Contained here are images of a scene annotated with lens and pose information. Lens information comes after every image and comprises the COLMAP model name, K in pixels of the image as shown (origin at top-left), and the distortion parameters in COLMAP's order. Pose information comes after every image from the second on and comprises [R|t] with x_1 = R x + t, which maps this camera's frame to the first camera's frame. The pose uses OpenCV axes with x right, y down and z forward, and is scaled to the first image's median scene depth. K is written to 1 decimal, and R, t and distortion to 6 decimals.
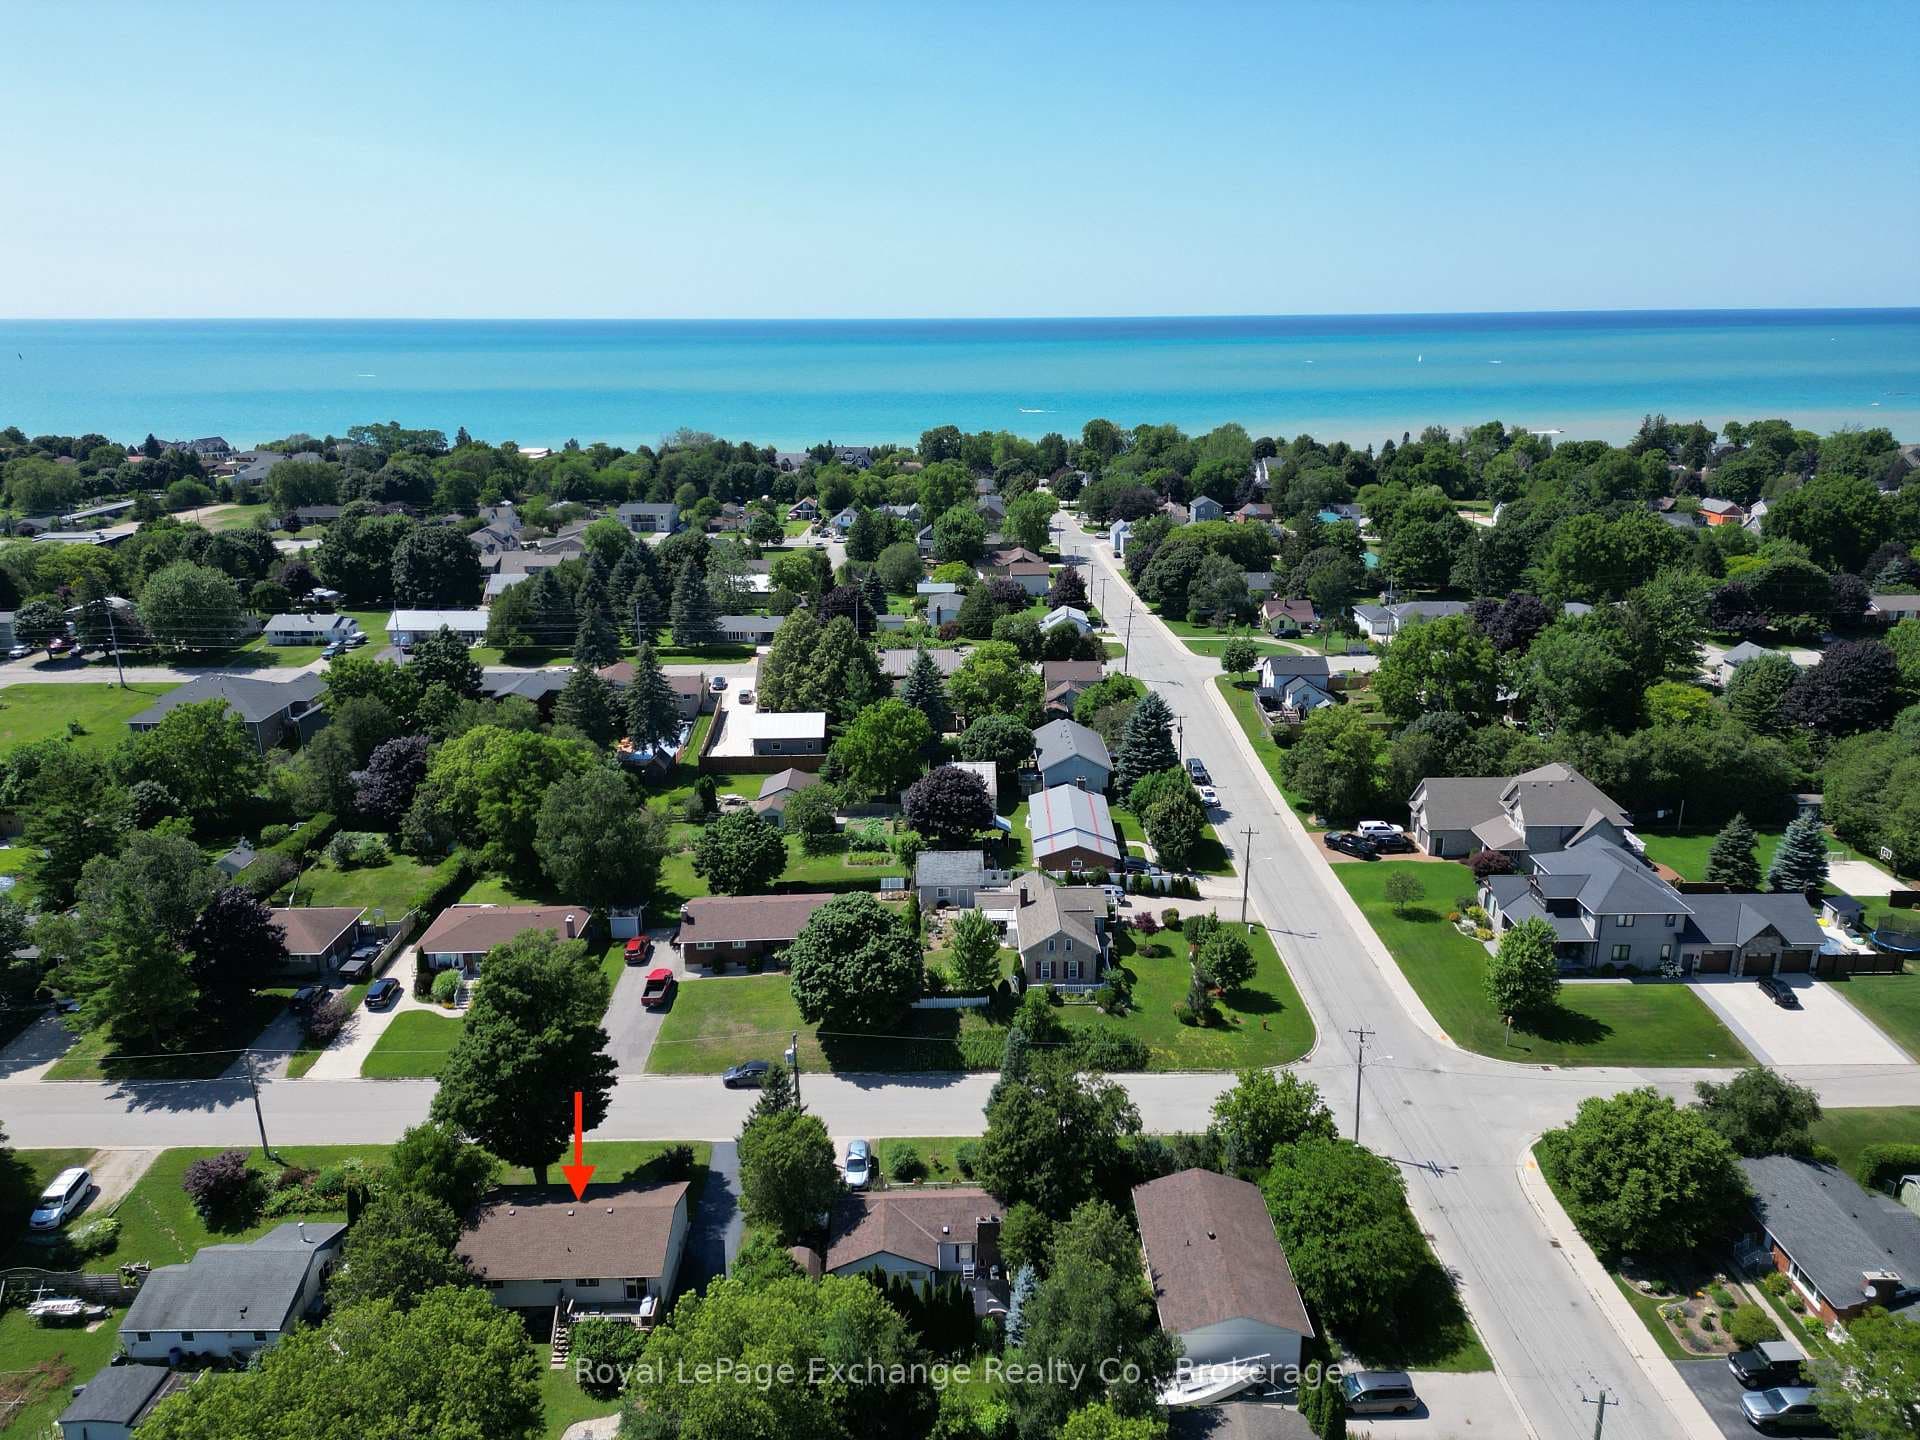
lens RADIAL K [[1307.0, 0, 961.8], [0, 1307.0, 716.7], [0, 0, 1]] dist [0.036111, 0.001844]
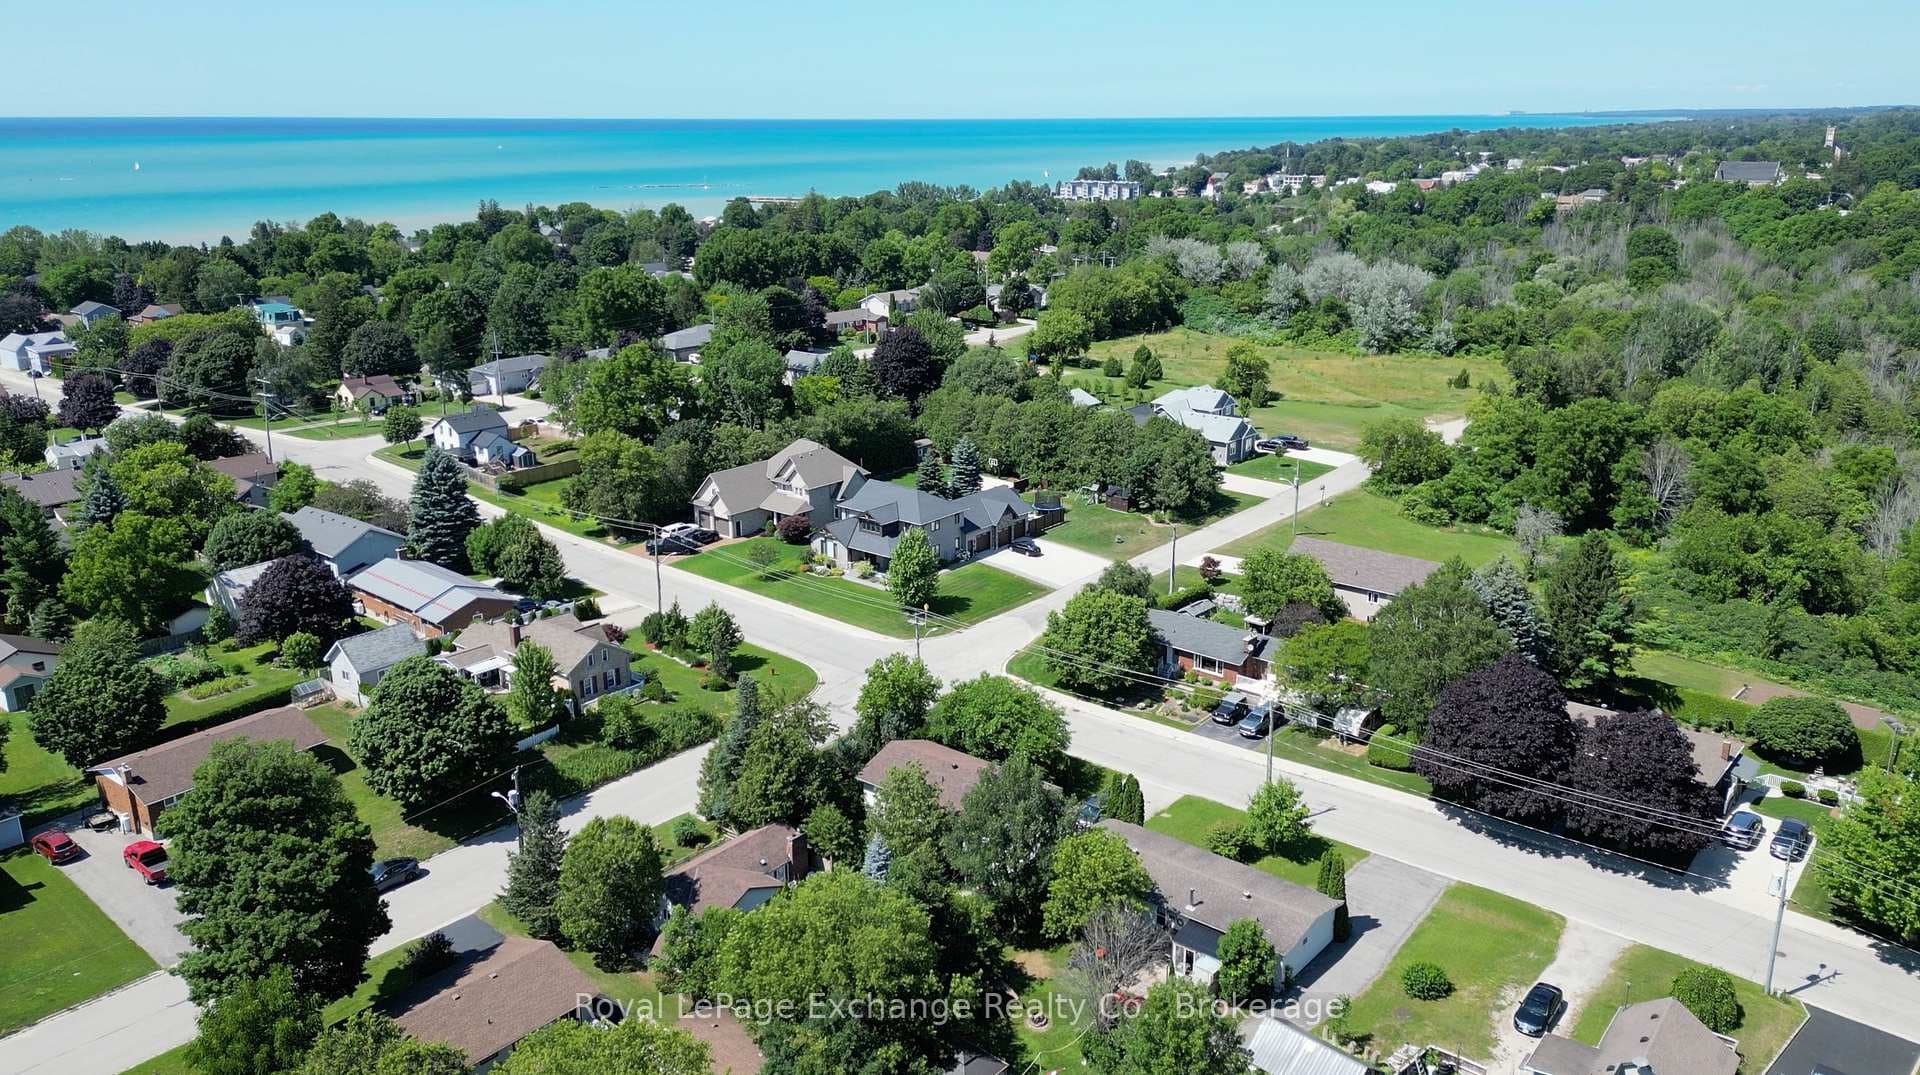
lens RADIAL K [[1371.8, 0, 960.4], [0, 1371.8, 538.2], [0, 0, 1]] dist [0.011193, -0.000332]
pose [[0.649184, -0.215021, 0.729607, -0.379567], [0.213445, 0.972169, 0.096589, 0.033153], [-0.730069, 0.093026, 0.677012, 0.057727]]
